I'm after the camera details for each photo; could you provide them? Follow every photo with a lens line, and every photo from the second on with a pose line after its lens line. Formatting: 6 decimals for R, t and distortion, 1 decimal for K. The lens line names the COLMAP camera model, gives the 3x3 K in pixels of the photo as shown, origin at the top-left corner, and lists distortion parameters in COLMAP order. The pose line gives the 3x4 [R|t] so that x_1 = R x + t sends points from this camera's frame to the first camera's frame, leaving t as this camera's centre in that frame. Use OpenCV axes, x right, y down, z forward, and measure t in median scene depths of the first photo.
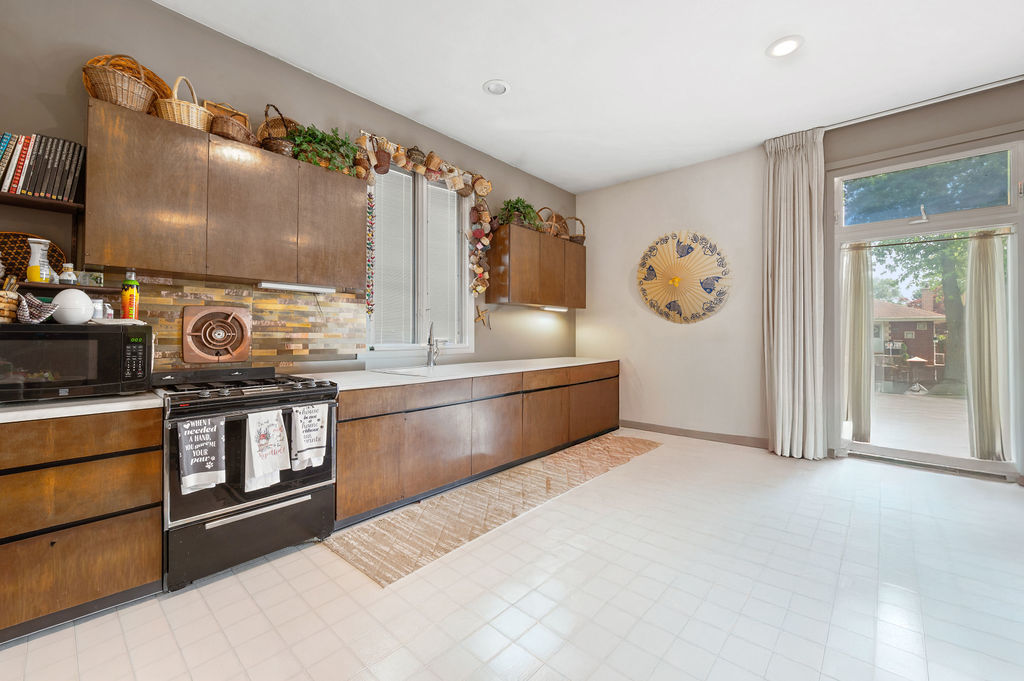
lens RADIAL K [[412.5, 0, 516.3], [0, 412.5, 333.3], [0, 0, 1]] dist [-0.007843, 0.001340]
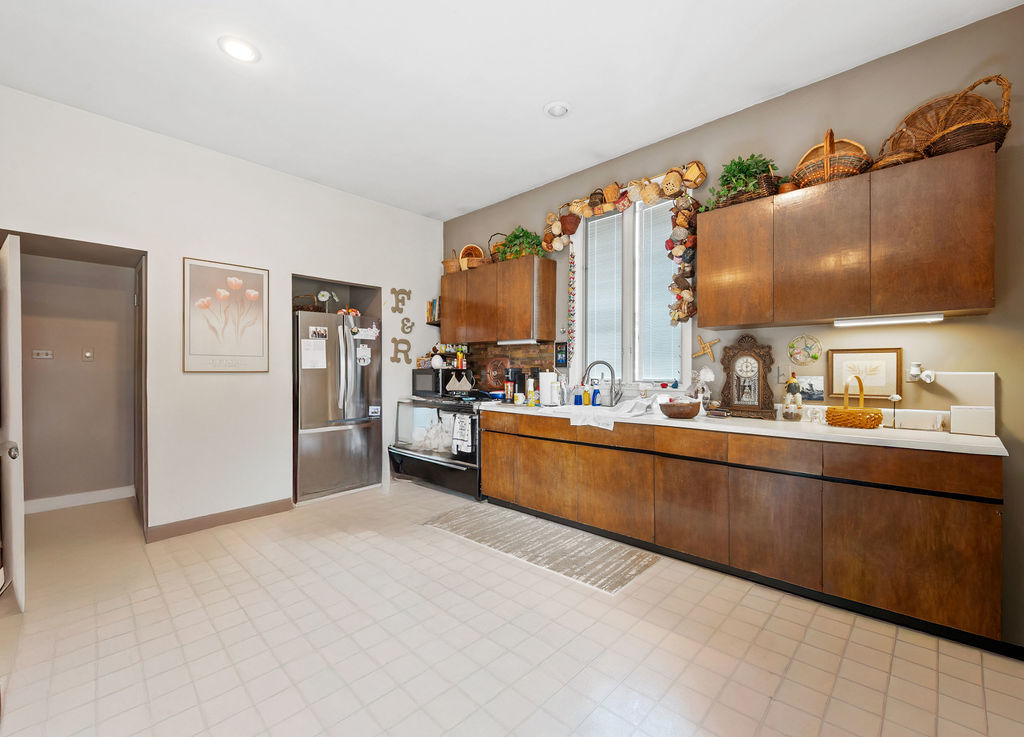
lens RADIAL K [[443.1, 0, 513.7], [0, 443.1, 370.4], [0, 0, 1]] dist [-0.001273, -0.000110]
pose [[-0.046307, -0.005279, -0.998913, 1.123690], [0.001348, 0.999985, -0.005347, 0.000854], [0.998926, -0.001594, -0.046299, 1.099266]]
